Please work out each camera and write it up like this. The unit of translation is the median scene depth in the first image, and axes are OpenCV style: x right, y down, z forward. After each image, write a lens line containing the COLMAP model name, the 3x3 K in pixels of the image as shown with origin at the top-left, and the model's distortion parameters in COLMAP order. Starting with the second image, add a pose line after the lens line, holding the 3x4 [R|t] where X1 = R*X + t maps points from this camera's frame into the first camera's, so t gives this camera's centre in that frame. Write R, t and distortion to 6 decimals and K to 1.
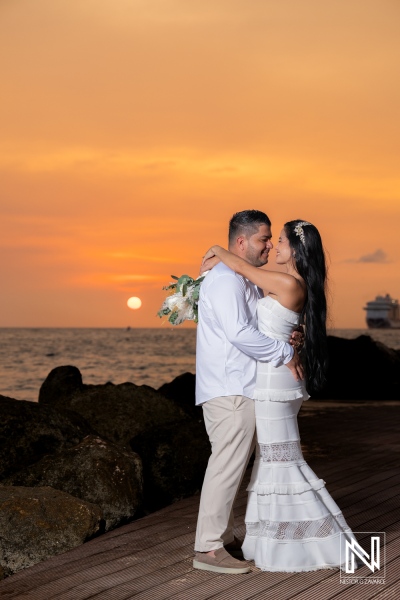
lens RADIAL K [[1362.3, 0, 200.0], [0, 1362.3, 300.0], [0, 0, 1]] dist [0.026167, 0.150225]
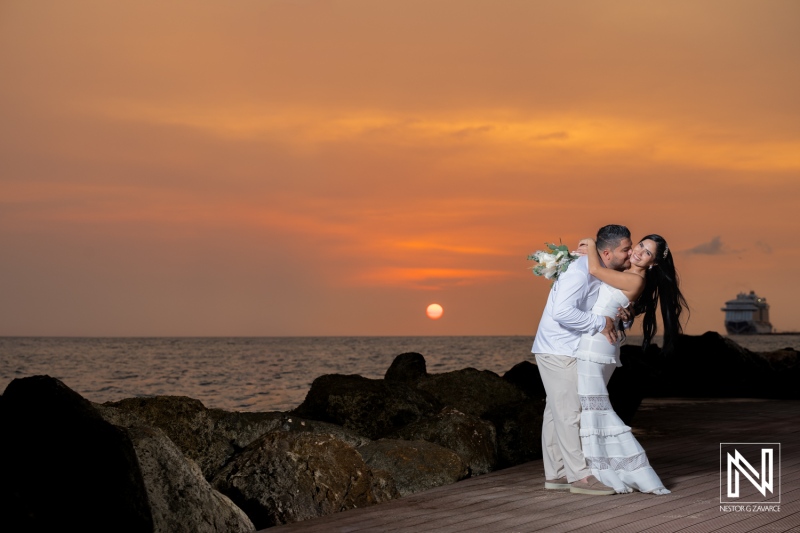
lens RADIAL K [[1742.5, 0, 400.1], [0, 1742.5, 266.2], [0, 0, 1]] dist [0.258913, 0.001189]
pose [[0.997922, -0.005948, -0.064155, -0.024966], [0.004618, 0.999772, -0.020859, 0.012516], [0.064264, 0.020520, 0.997722, -0.407996]]
